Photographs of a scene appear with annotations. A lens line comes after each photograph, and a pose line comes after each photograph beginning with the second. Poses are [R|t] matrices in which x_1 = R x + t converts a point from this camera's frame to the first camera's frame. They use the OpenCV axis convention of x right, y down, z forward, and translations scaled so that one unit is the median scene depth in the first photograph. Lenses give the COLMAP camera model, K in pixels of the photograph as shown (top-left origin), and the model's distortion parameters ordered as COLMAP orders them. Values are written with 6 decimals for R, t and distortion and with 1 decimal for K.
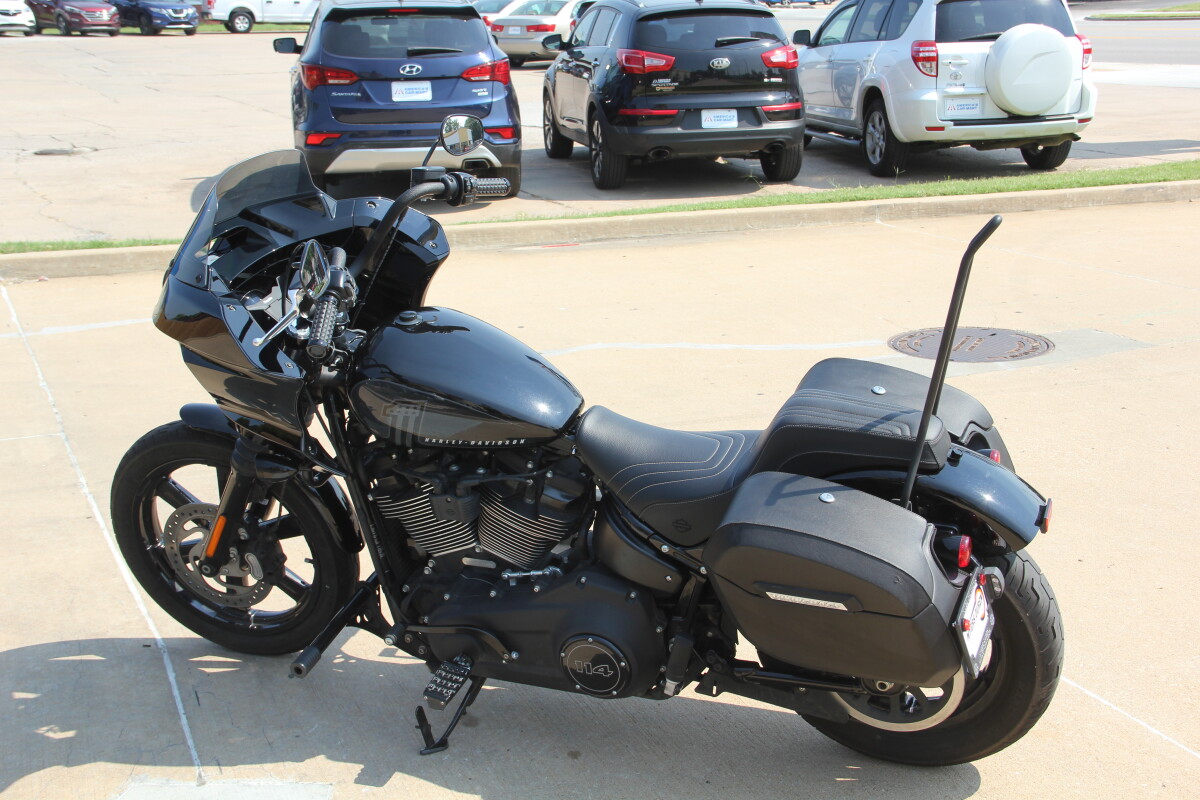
lens RADIAL K [[1509.2, 0, 585.8], [0, 1509.2, 429.6], [0, 0, 1]] dist [0.013248, 0.276757]
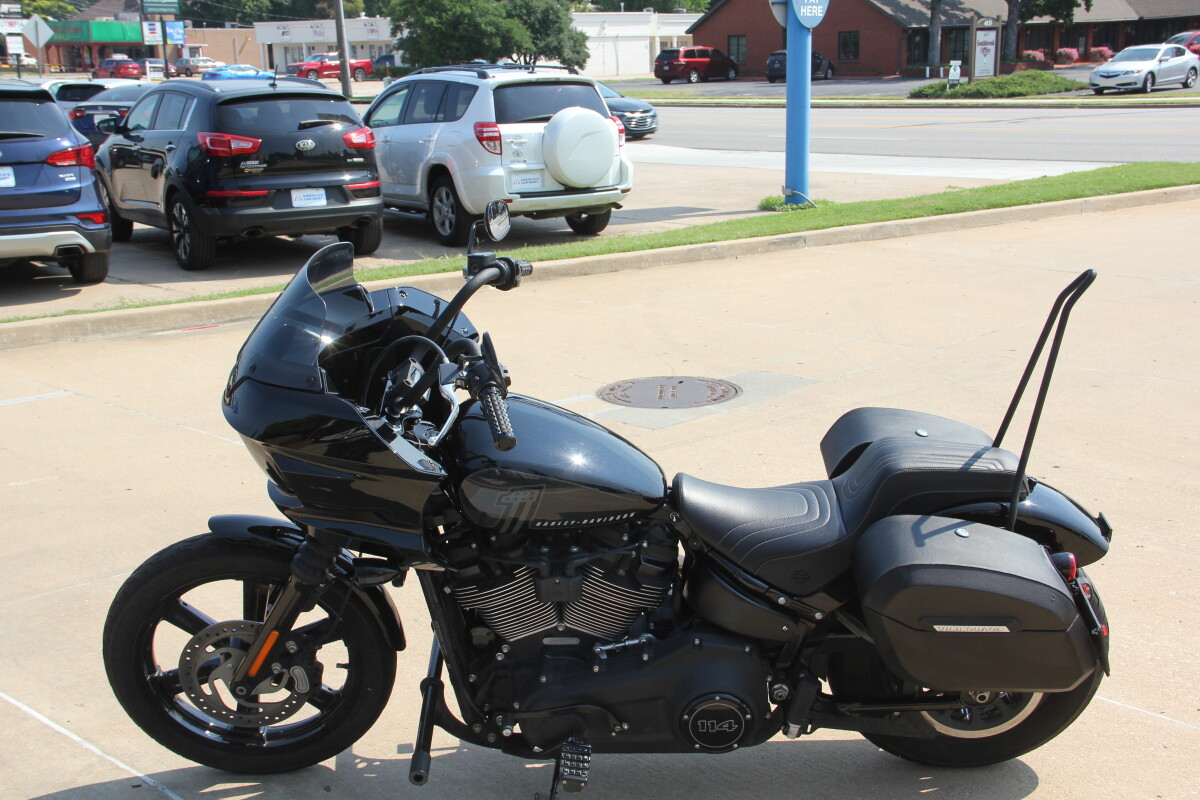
lens RADIAL K [[1428.9, 0, 582.0], [0, 1428.9, 430.4], [0, 0, 1]] dist [-0.035648, 0.374235]
pose [[0.931574, -0.088788, 0.352542, -0.100943], [0.102311, 0.994554, -0.019874, -0.008204], [-0.348857, 0.054583, 0.935585, 0.025915]]
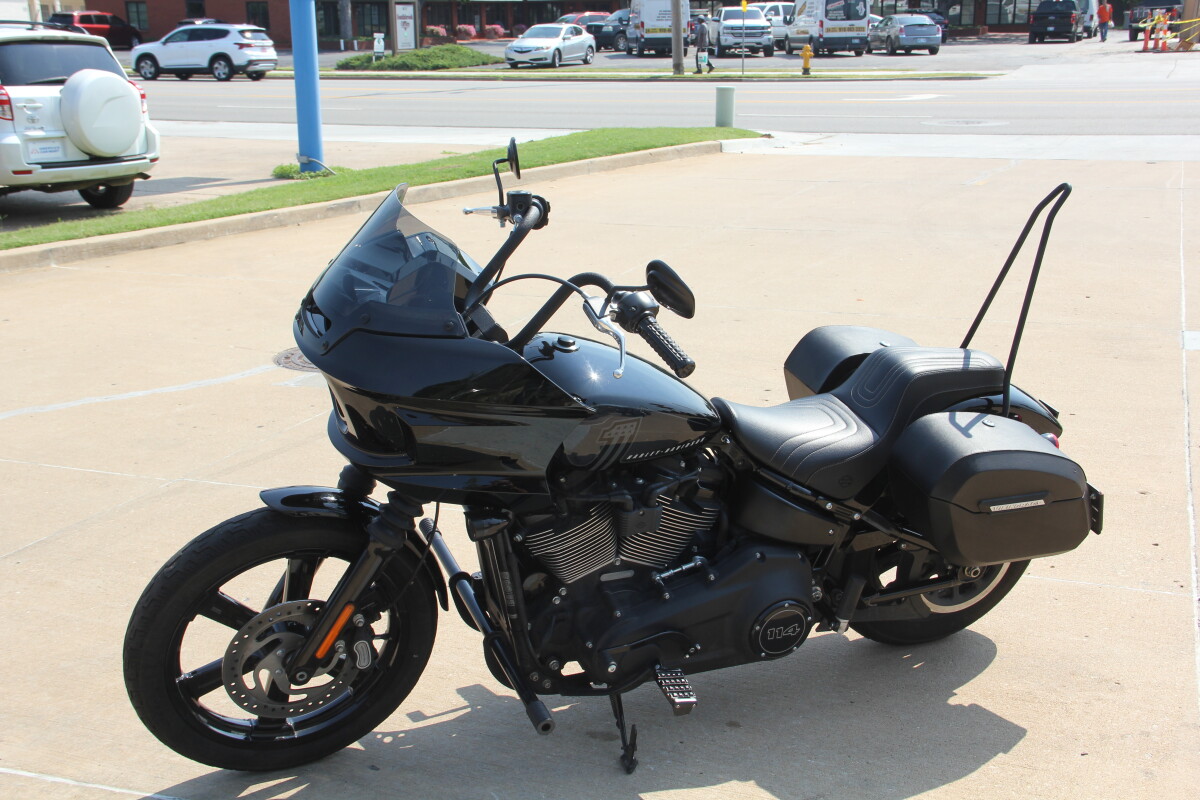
lens RADIAL K [[1428.9, 0, 582.0], [0, 1428.9, 430.4], [0, 0, 1]] dist [-0.035648, 0.374235]
pose [[0.710816, -0.176410, 0.680897, -0.190839], [0.189557, 0.980267, 0.056086, -0.017084], [-0.677354, 0.089202, 0.730229, 0.082519]]
